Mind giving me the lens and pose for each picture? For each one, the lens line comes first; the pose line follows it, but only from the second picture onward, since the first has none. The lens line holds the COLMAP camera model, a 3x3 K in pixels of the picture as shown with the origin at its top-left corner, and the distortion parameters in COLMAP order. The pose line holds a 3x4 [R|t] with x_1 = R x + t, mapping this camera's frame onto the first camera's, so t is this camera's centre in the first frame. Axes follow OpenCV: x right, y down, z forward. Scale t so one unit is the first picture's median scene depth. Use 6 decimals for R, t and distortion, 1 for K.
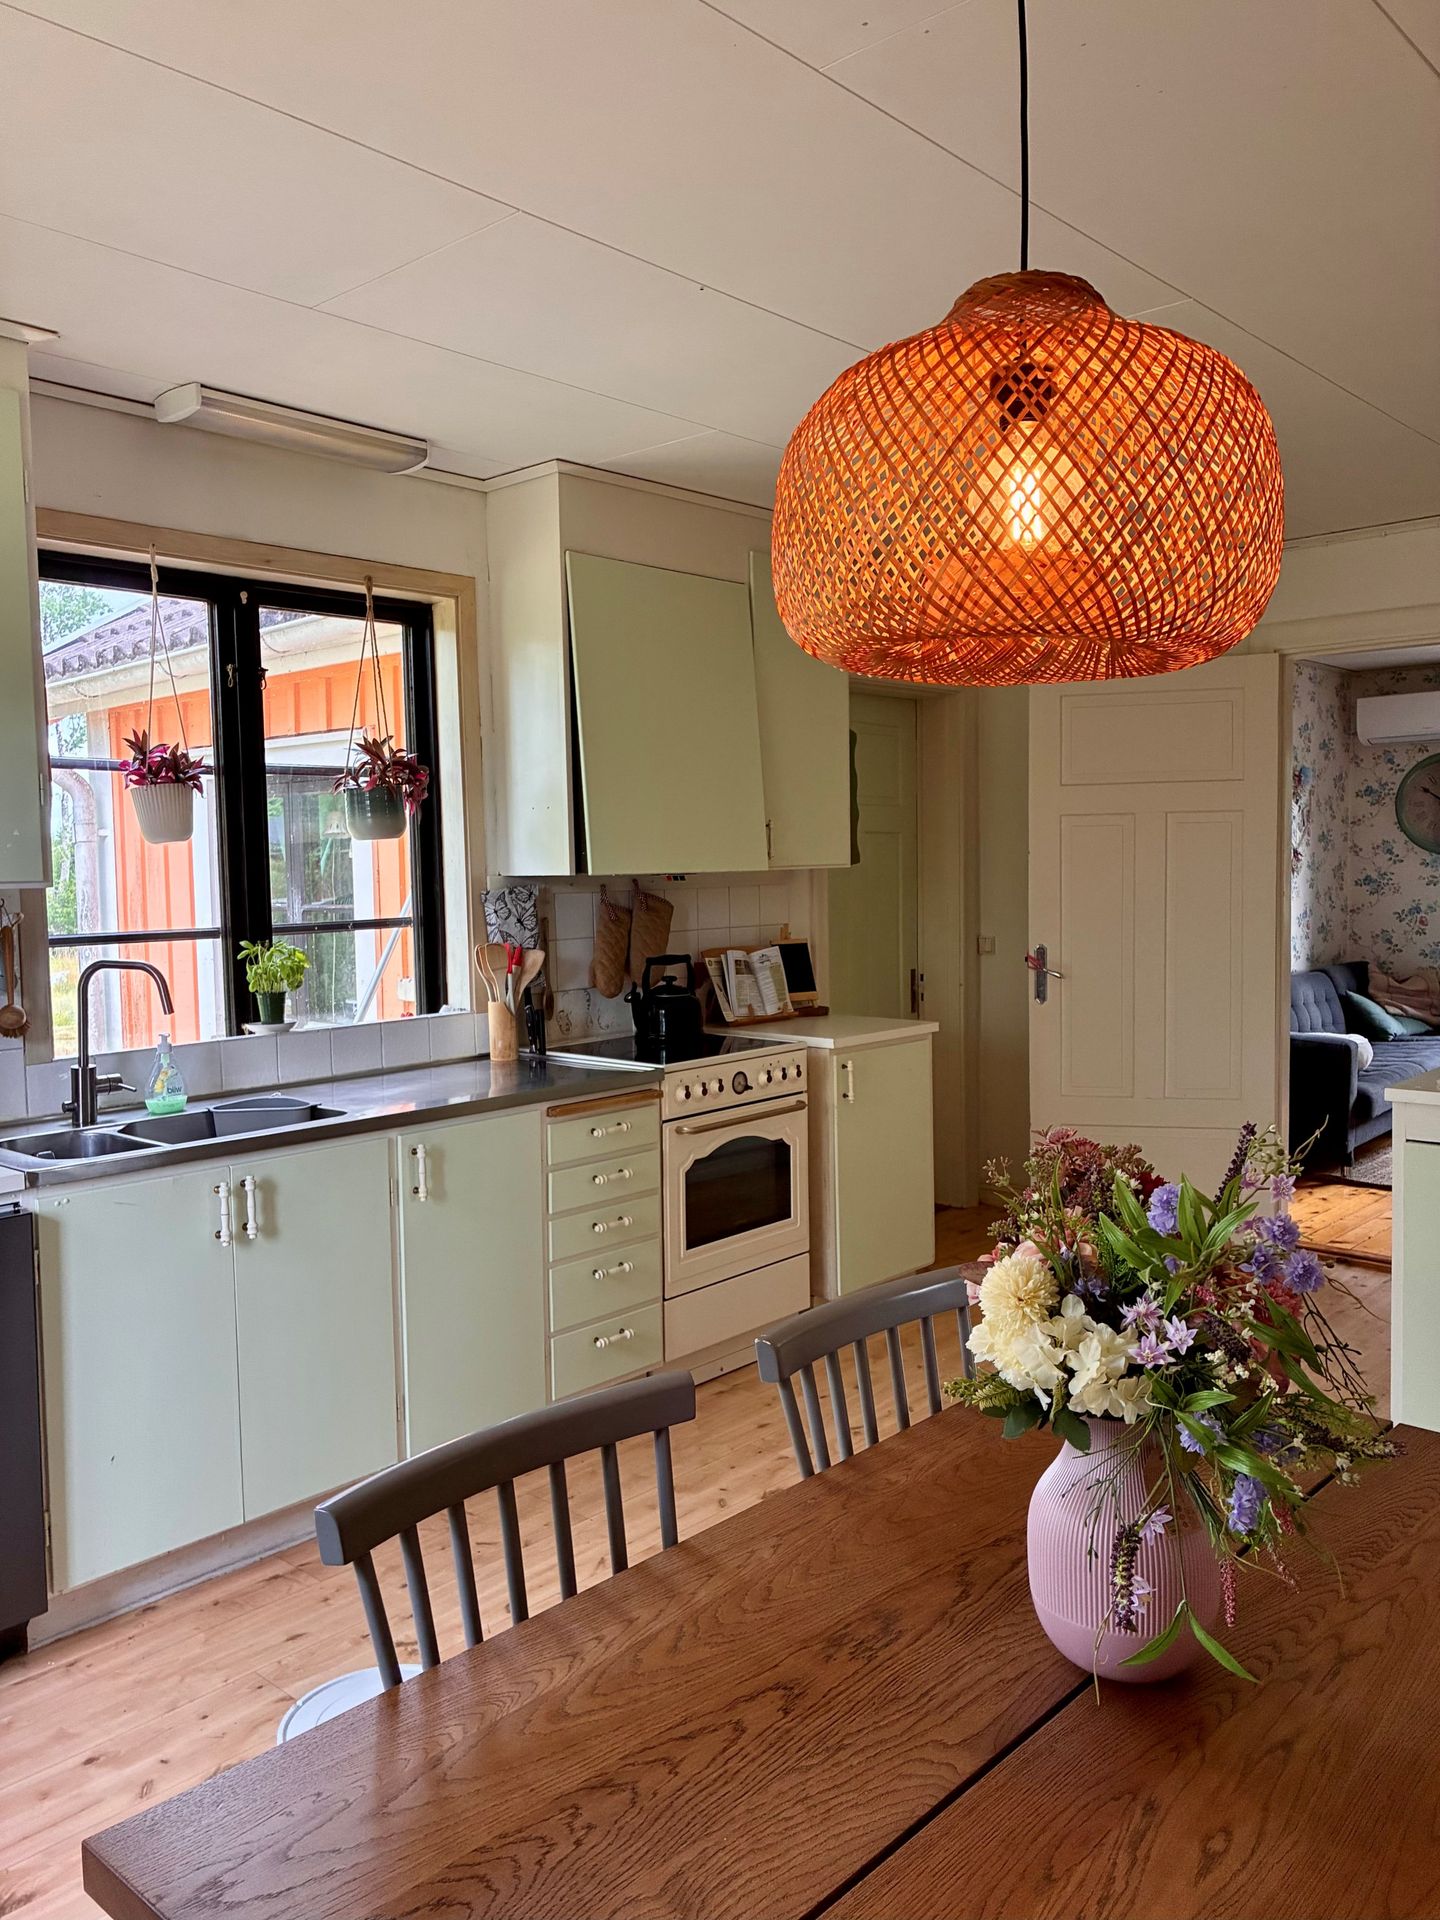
lens RADIAL K [[1486.4, 0, 720.0], [0, 1486.4, 960.0], [0, 0, 1]] dist [0.099006, -0.113465]
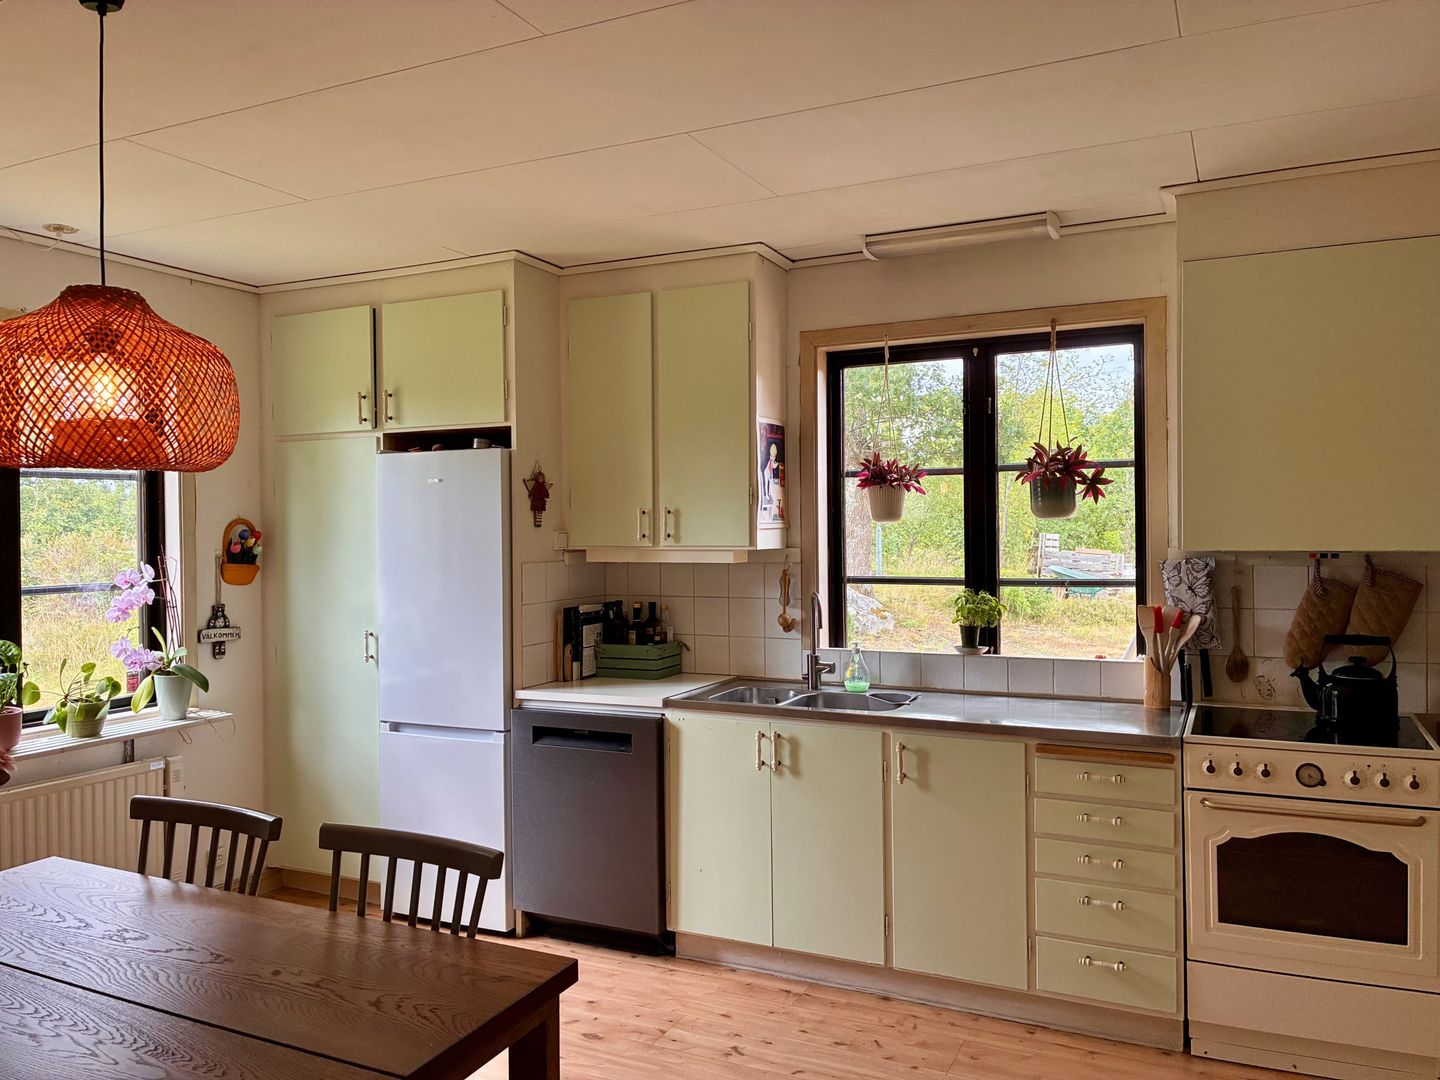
lens RADIAL K [[1114.8, 0, 720.0], [0, 1114.8, 540.0], [0, 0, 1]] dist [0.099006, -0.113465]
pose [[0.289309, 0.029780, -0.956772, 0.651663], [-0.059744, 0.998129, 0.013002, -0.059385], [0.955370, 0.053400, 0.290547, 0.461103]]
